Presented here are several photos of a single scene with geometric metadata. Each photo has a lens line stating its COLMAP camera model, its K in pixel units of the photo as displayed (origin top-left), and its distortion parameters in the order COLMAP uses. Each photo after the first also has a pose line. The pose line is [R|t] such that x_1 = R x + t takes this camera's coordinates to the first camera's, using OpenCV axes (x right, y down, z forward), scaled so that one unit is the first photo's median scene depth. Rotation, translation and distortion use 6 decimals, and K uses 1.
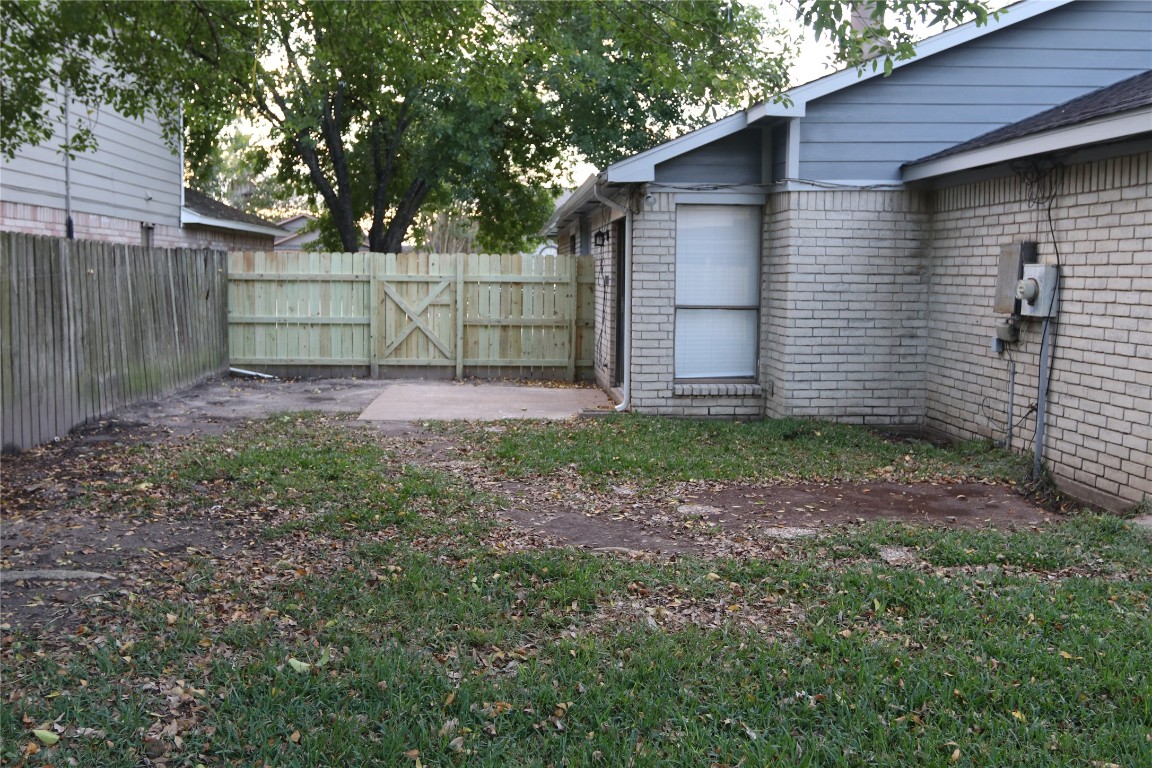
lens RADIAL K [[1056.6, 0, 579.9], [0, 1056.6, 386.3], [0, 0, 1]] dist [-0.068309, 0.042857]
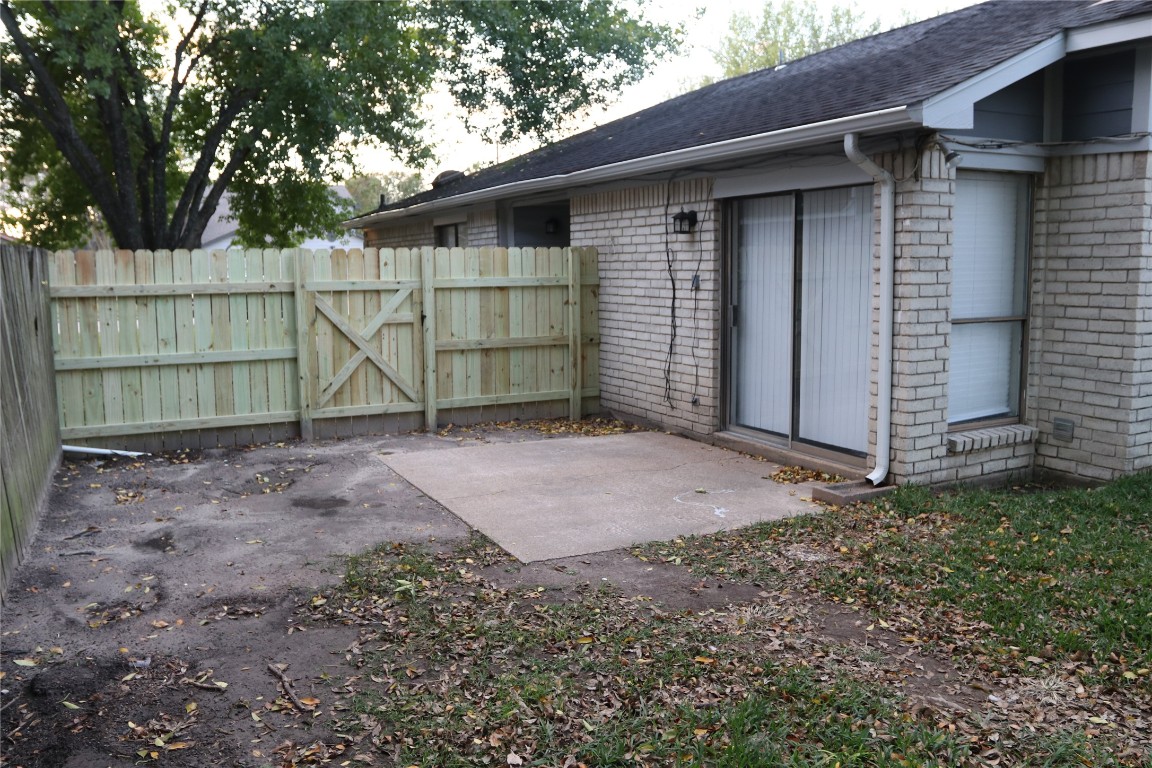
lens RADIAL K [[908.1, 0, 568.9], [0, 908.1, 380.0], [0, 0, 1]] dist [-0.092879, 0.057355]
pose [[0.915859, -0.070779, 0.395213, -0.265343], [0.062925, 0.997478, 0.032820, -0.053456], [-0.396539, -0.005190, 0.918003, 0.422906]]
